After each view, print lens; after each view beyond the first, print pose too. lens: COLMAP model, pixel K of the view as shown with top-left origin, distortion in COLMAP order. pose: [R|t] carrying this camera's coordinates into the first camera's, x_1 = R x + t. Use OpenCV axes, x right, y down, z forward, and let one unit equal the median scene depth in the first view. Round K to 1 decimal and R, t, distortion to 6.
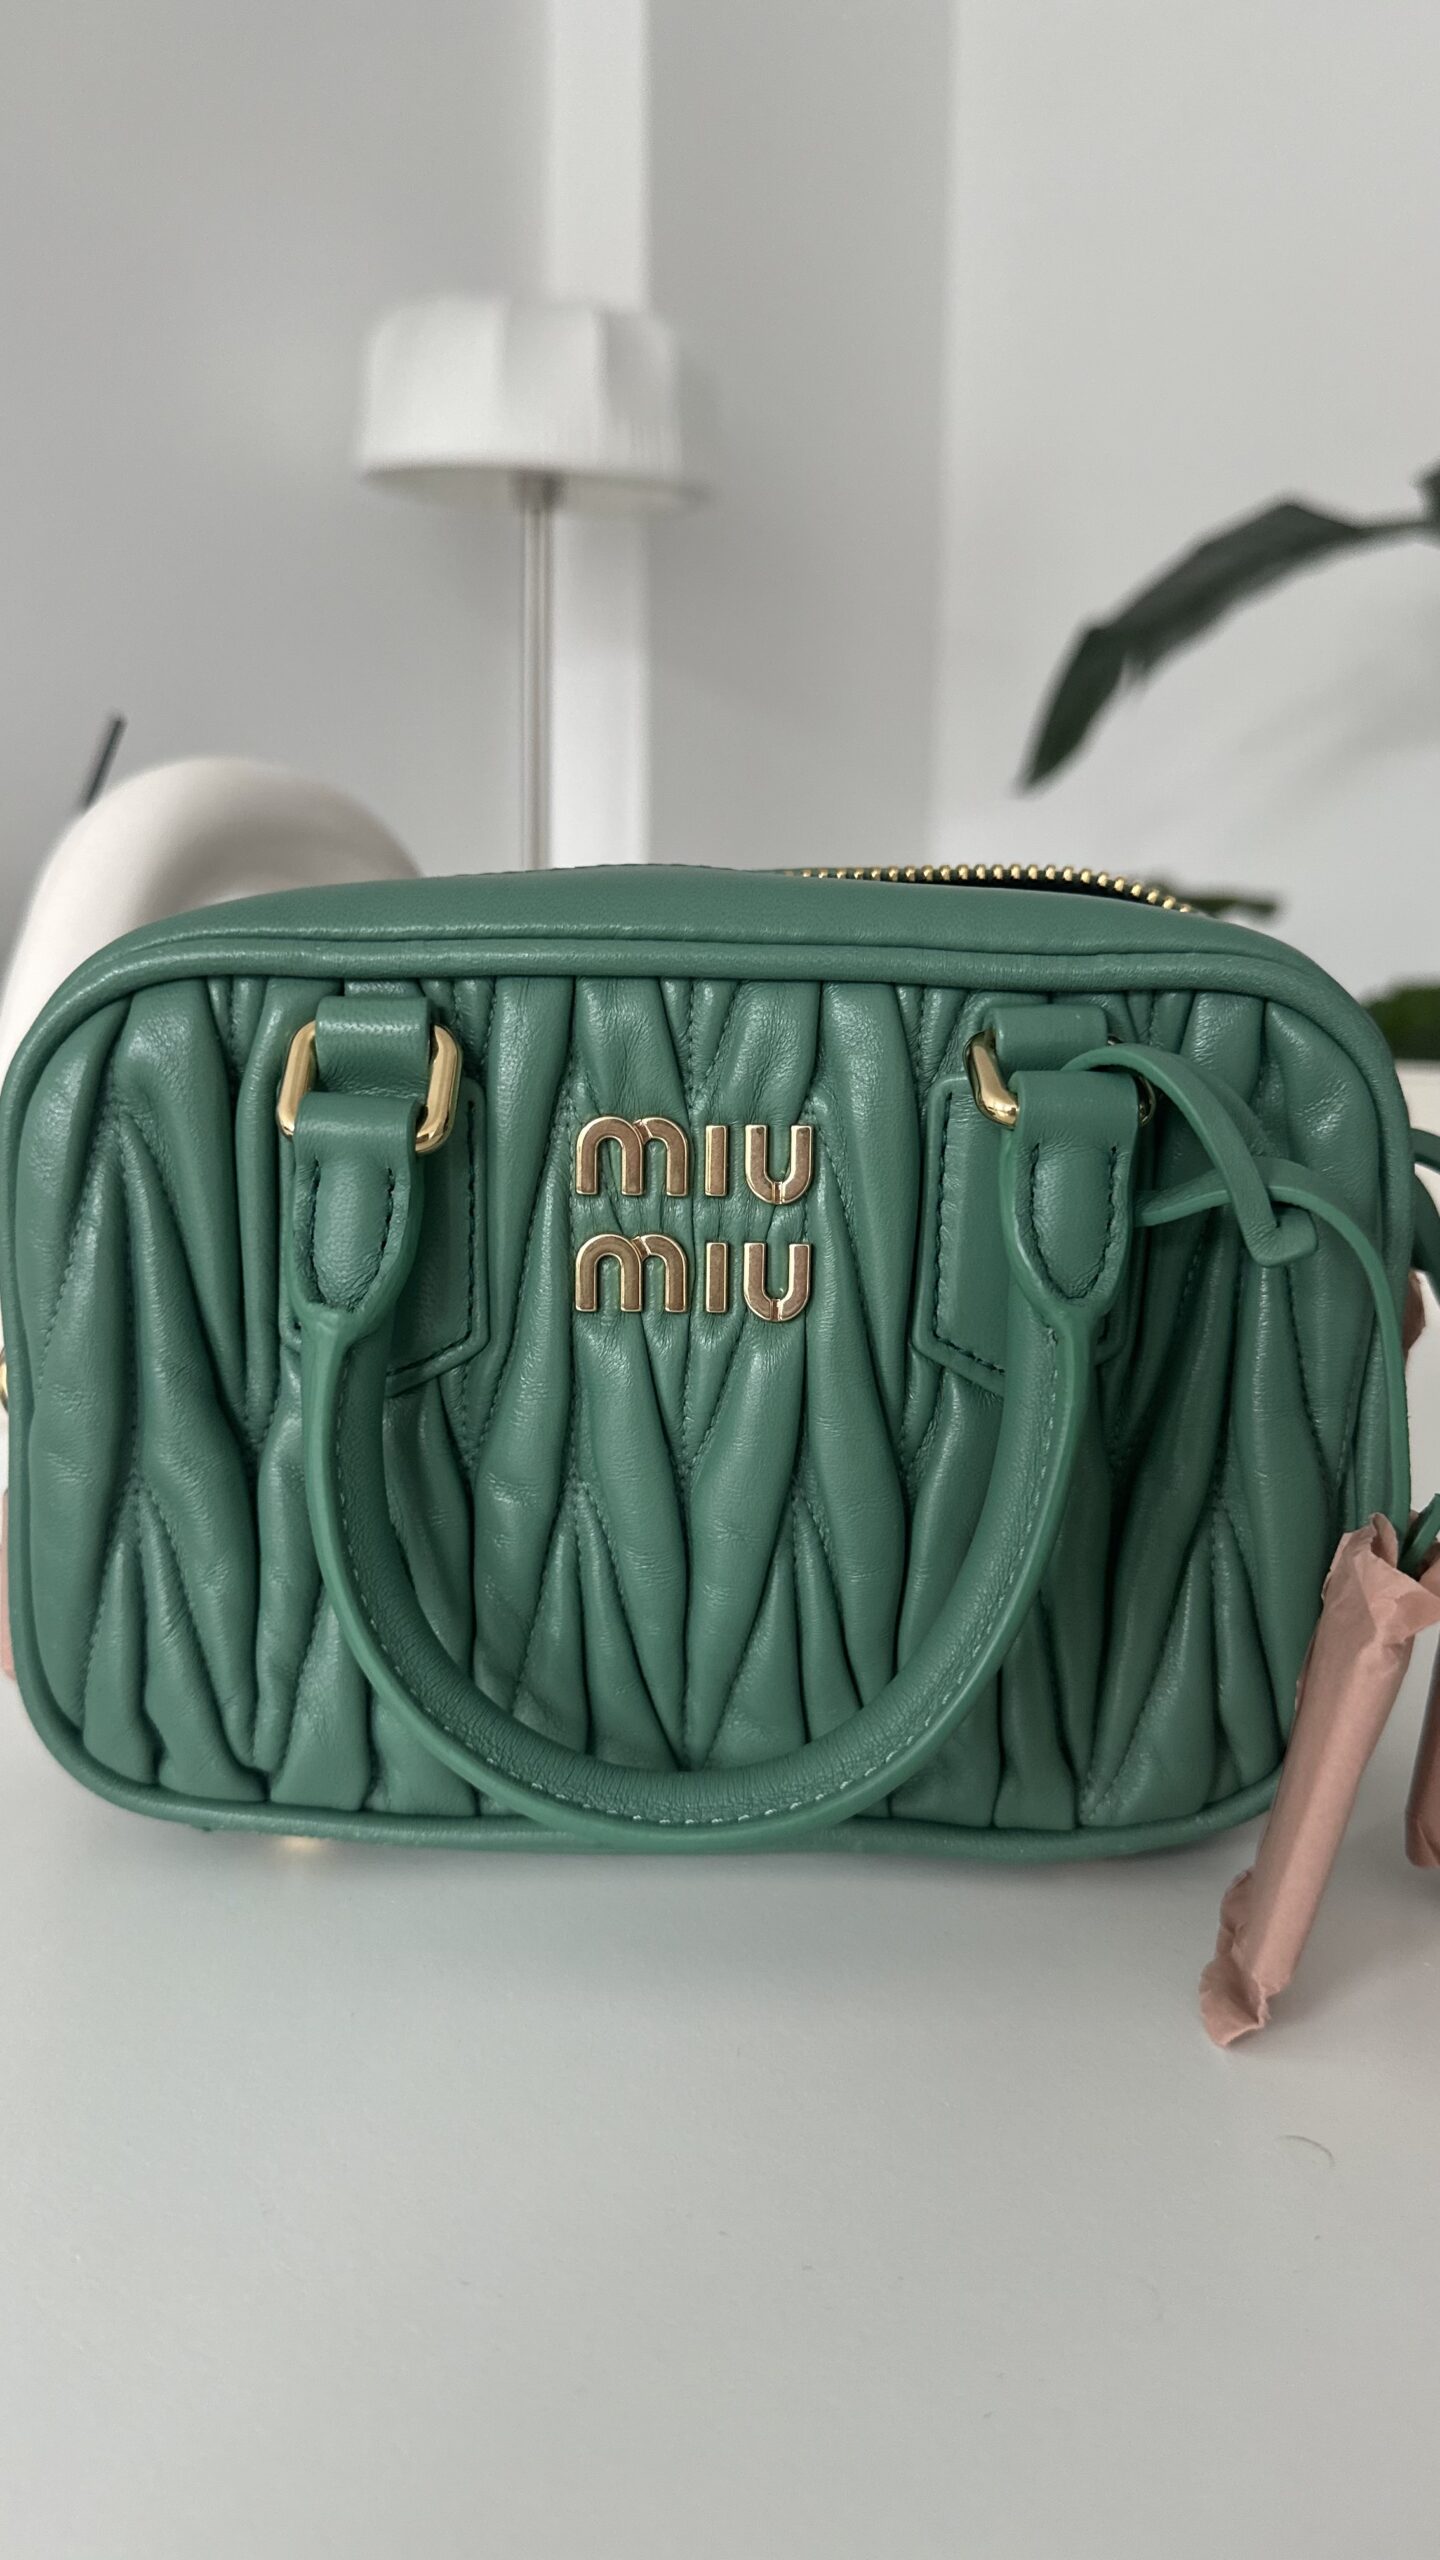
lens RADIAL K [[1746.2, 0, 694.4], [0, 1746.2, 1267.4], [0, 0, 1]] dist [0.055594, -0.000155]
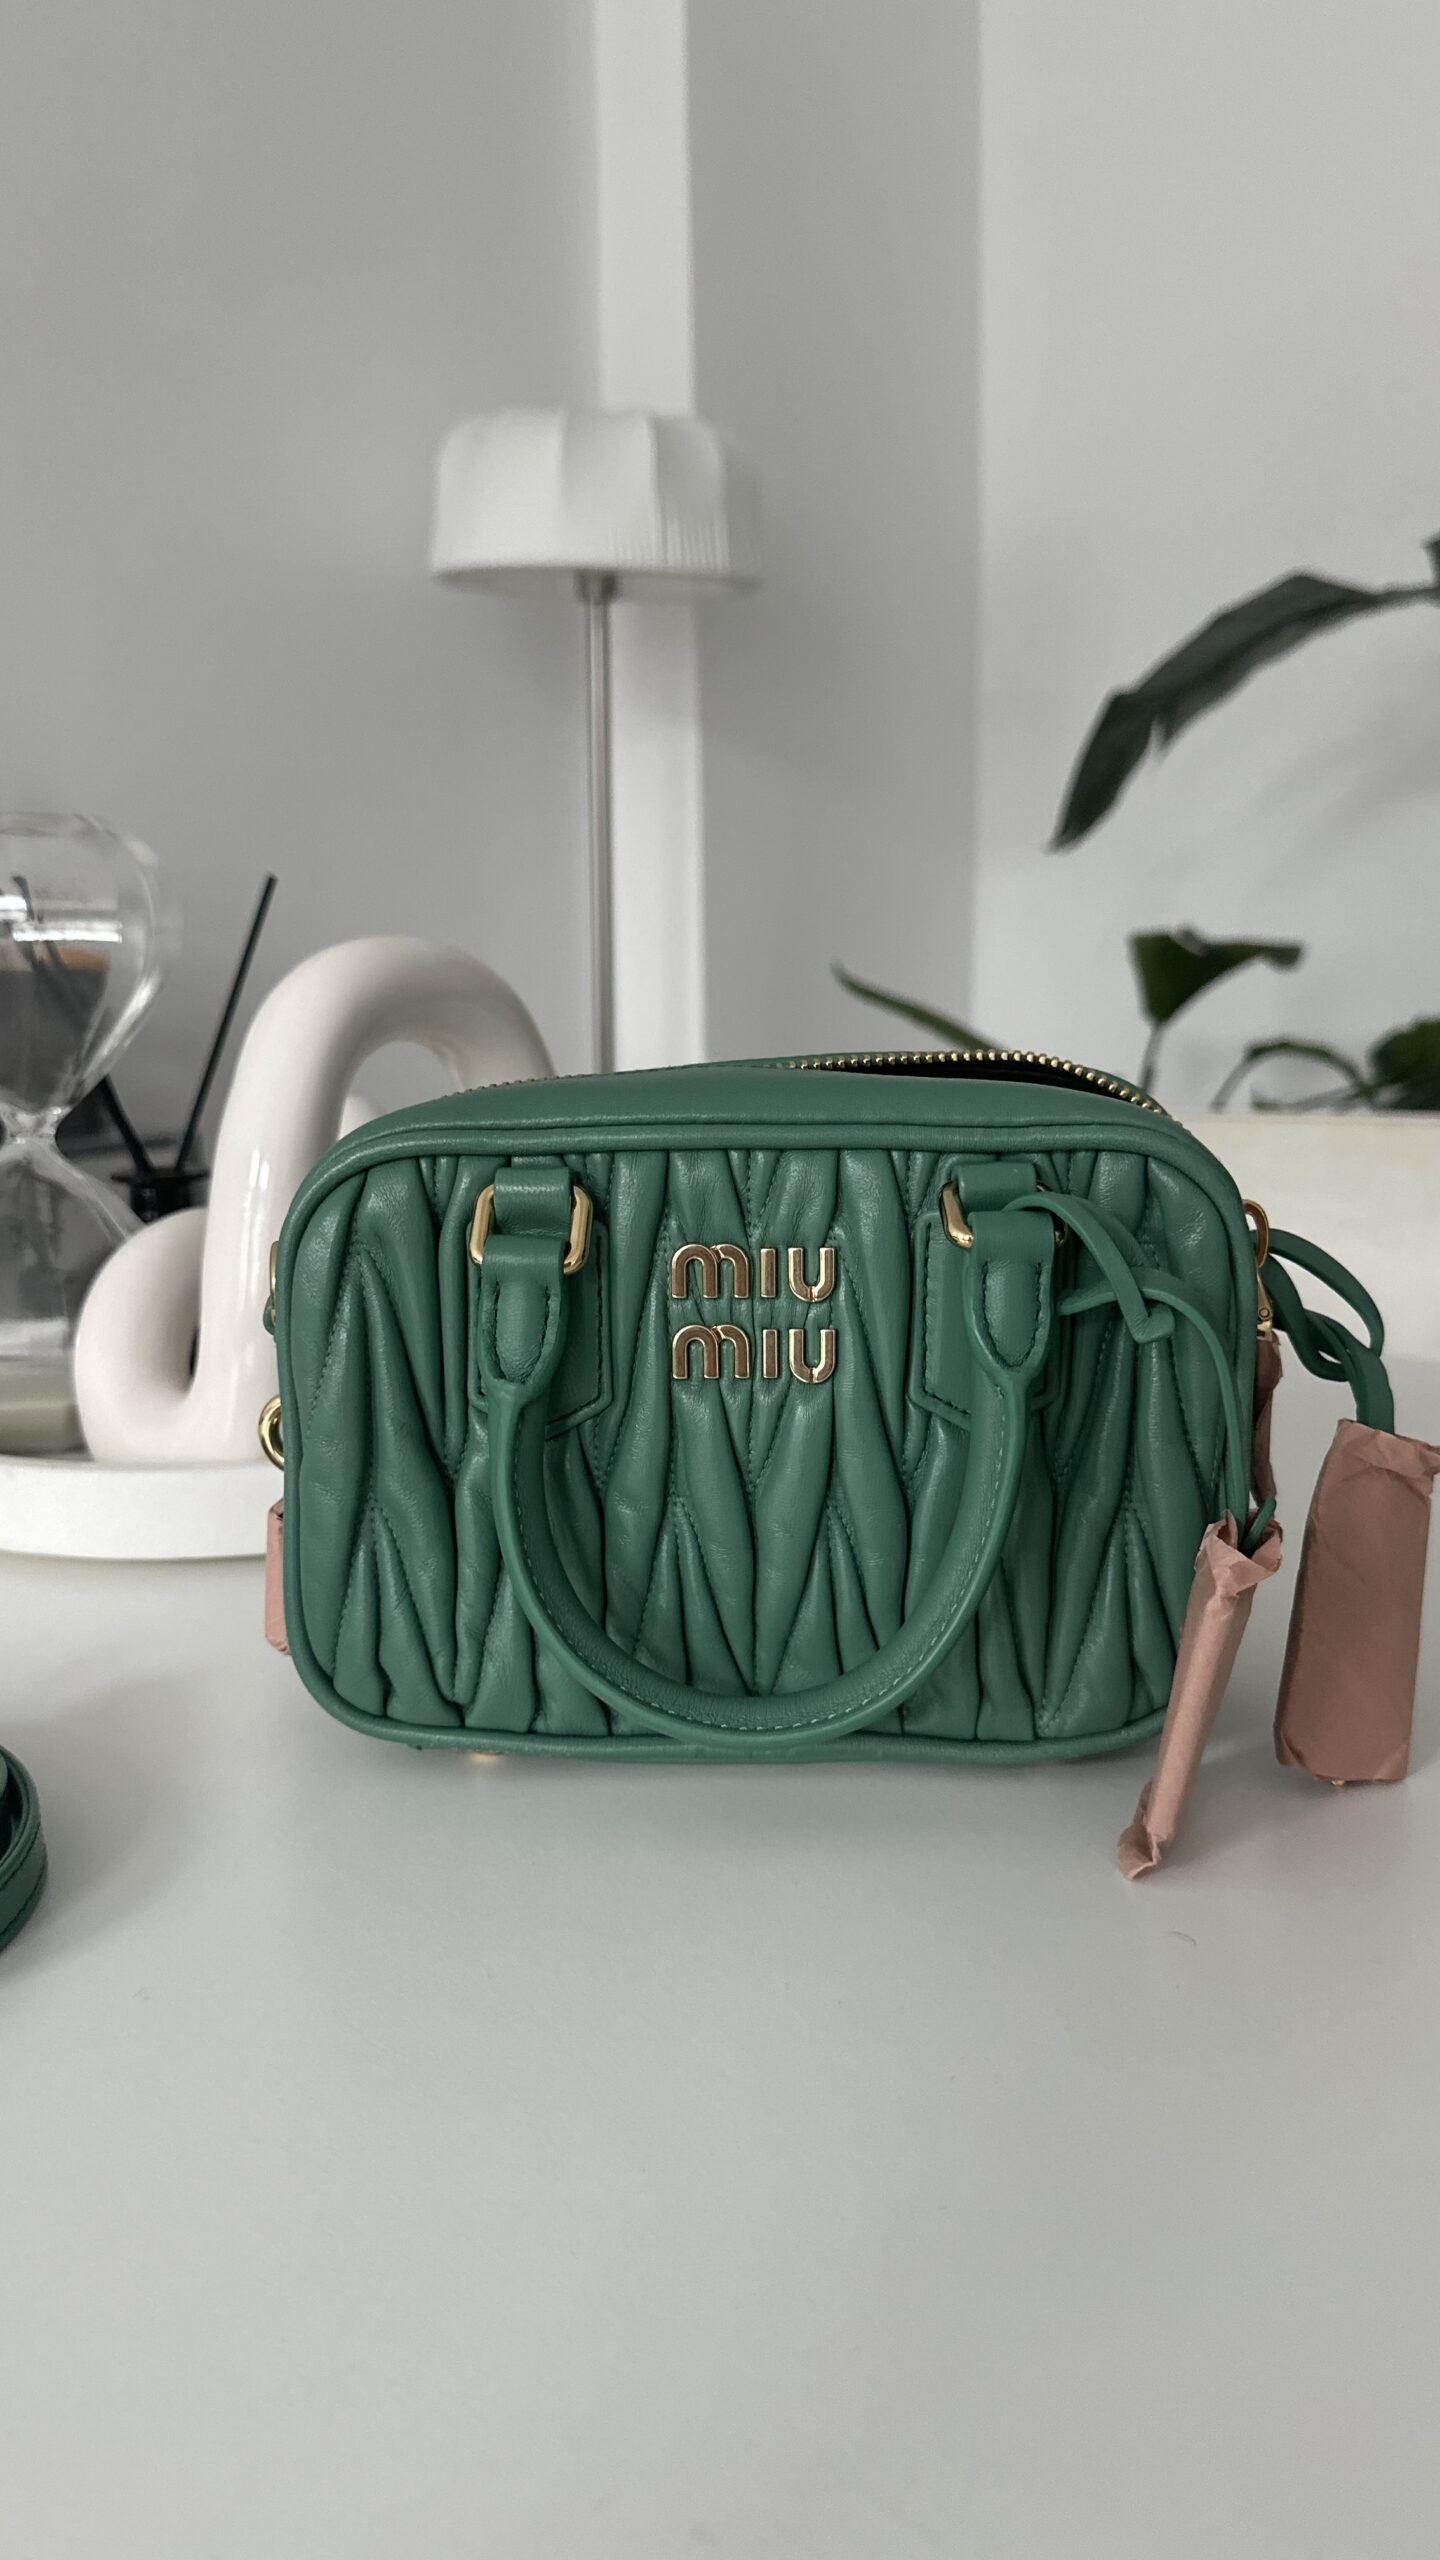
lens RADIAL K [[1746.2, 0, 694.4], [0, 1746.2, 1267.4], [0, 0, 1]] dist [0.055594, -0.000155]
pose [[0.999133, -0.020948, -0.035970, 0.003282], [0.020457, 0.999693, -0.013951, -0.046352], [0.036251, 0.013203, 0.999256, -0.439887]]
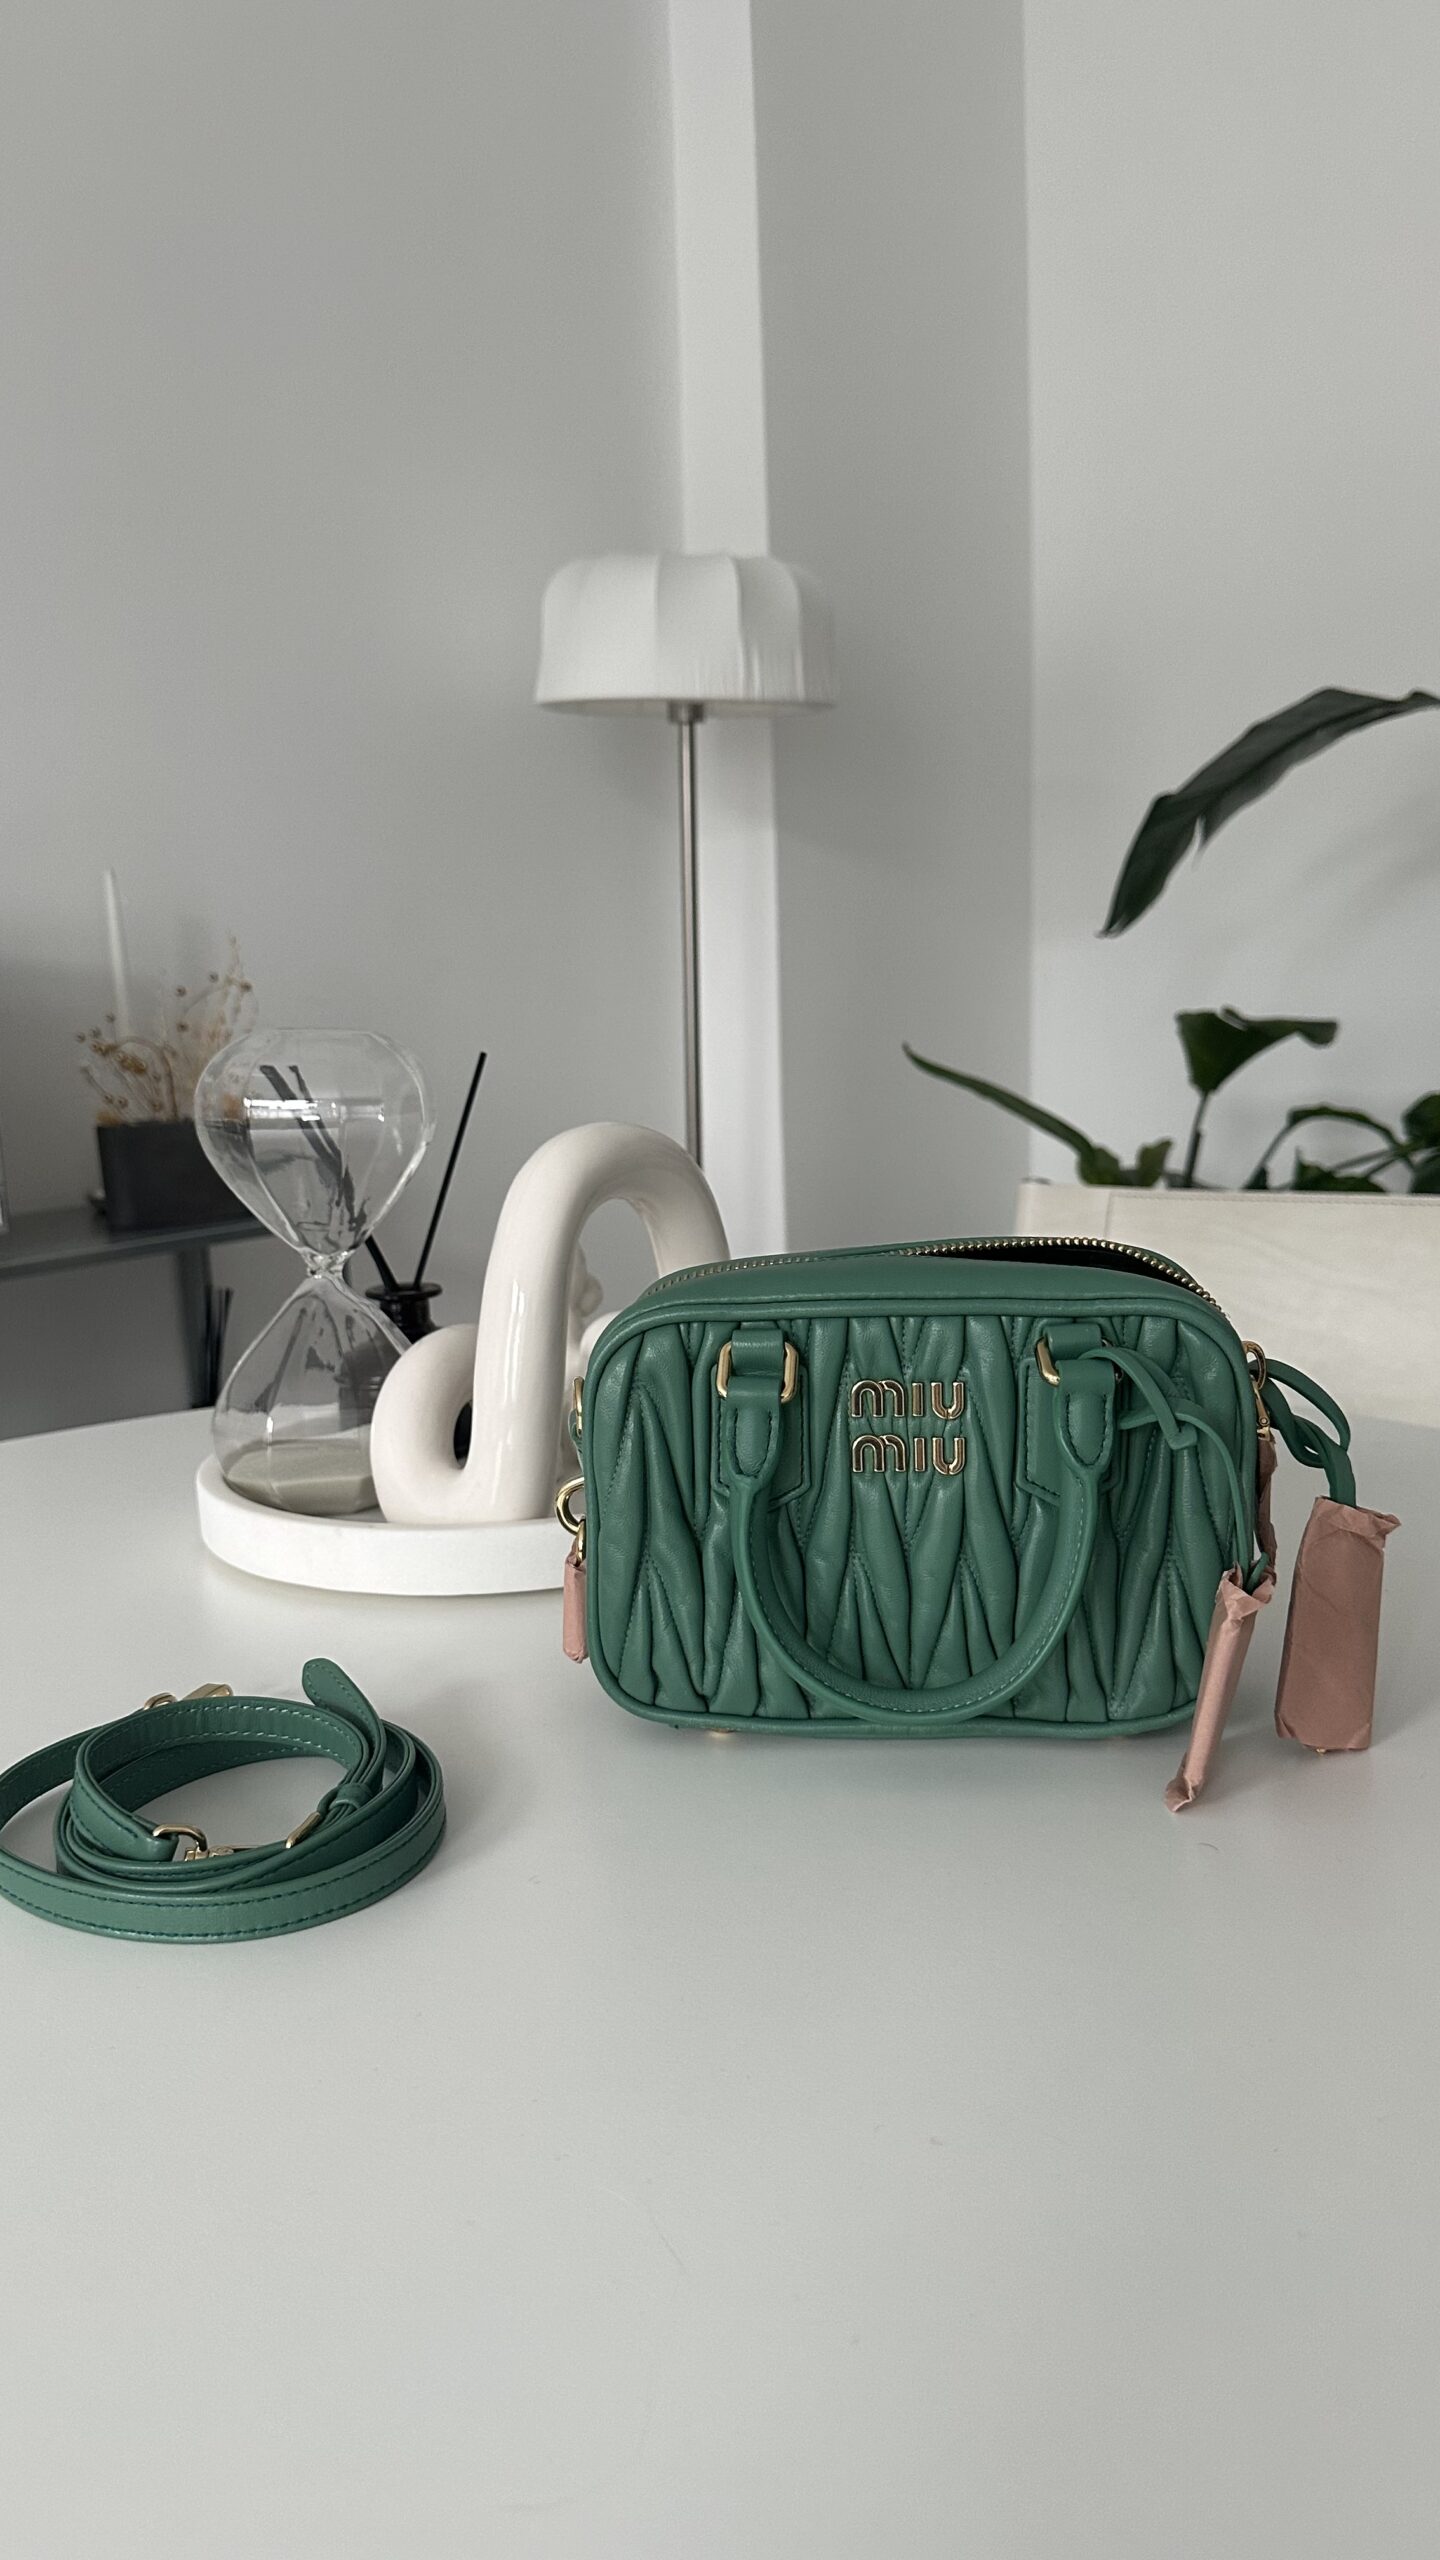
lens RADIAL K [[1755.2, 0, 669.8], [0, 1755.2, 1245.7], [0, 0, 1]] dist [0.044605, -0.000717]
pose [[0.996342, -0.034074, -0.078366, -0.112699], [0.030753, 0.998593, -0.043204, -0.163010], [0.079728, 0.040636, 0.995988, -1.142237]]
